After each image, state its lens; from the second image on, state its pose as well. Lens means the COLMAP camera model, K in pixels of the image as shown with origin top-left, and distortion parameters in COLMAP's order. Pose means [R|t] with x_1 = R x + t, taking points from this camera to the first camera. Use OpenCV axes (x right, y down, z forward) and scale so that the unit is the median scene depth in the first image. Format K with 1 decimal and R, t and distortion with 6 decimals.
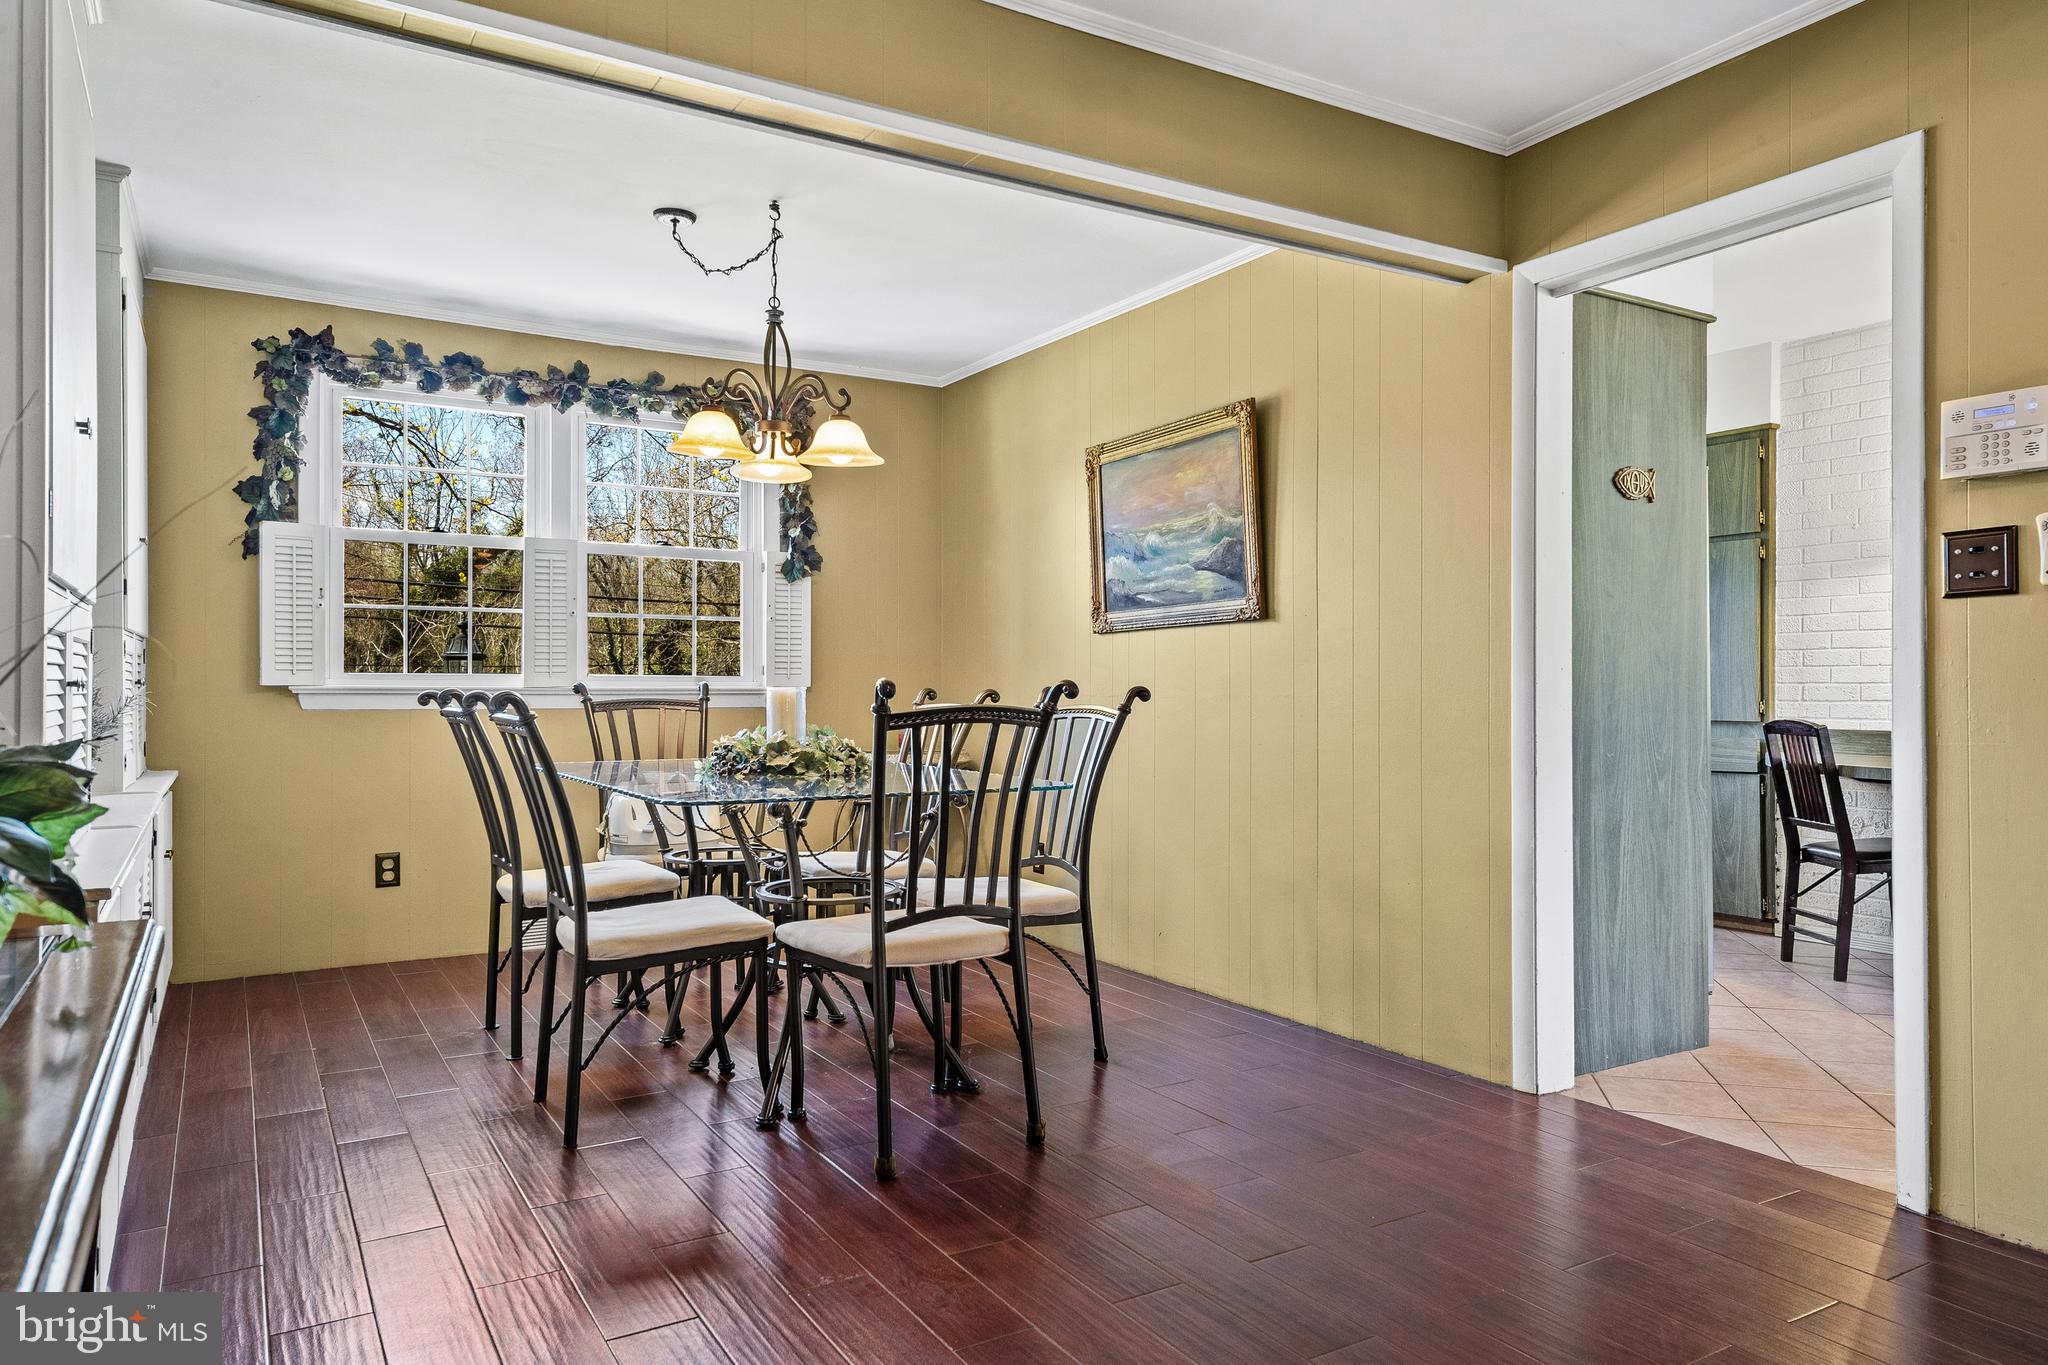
lens RADIAL K [[1327.4, 0, 1028.8], [0, 1327.4, 681.8], [0, 0, 1]] dist [0.019565, 0.010205]
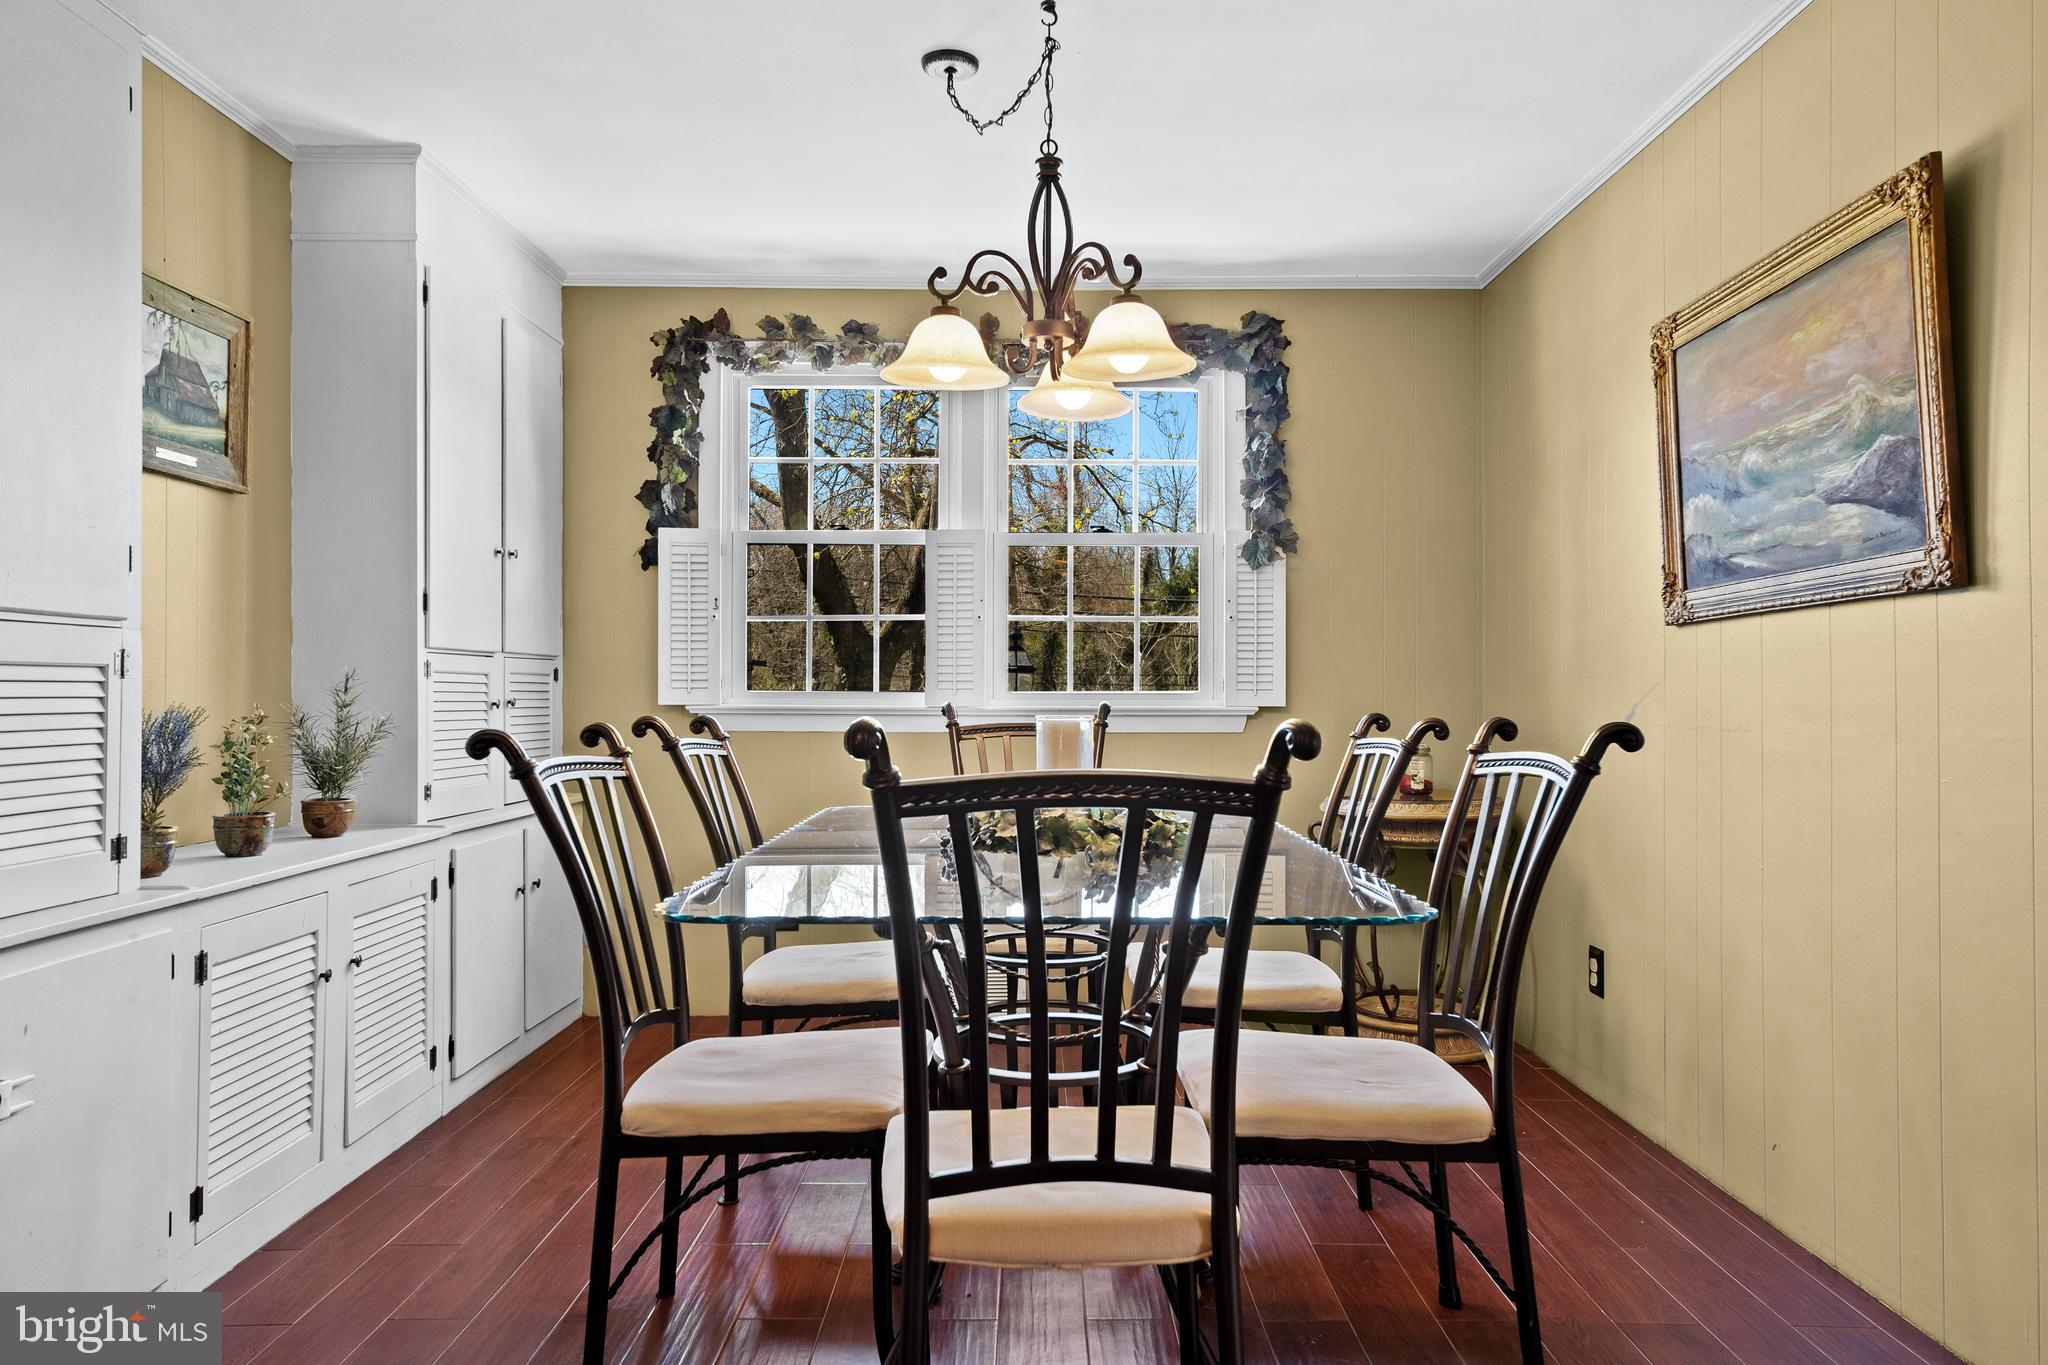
lens RADIAL K [[1327.4, 0, 1023.1], [0, 1327.4, 683.6], [0, 0, 1]] dist [0.019565, 0.010205]
pose [[0.859229, -0.003787, -0.511577, 0.117023], [0.002134, 0.999990, -0.003819, -0.008059], [0.511587, 0.002190, 0.859229, 0.336692]]
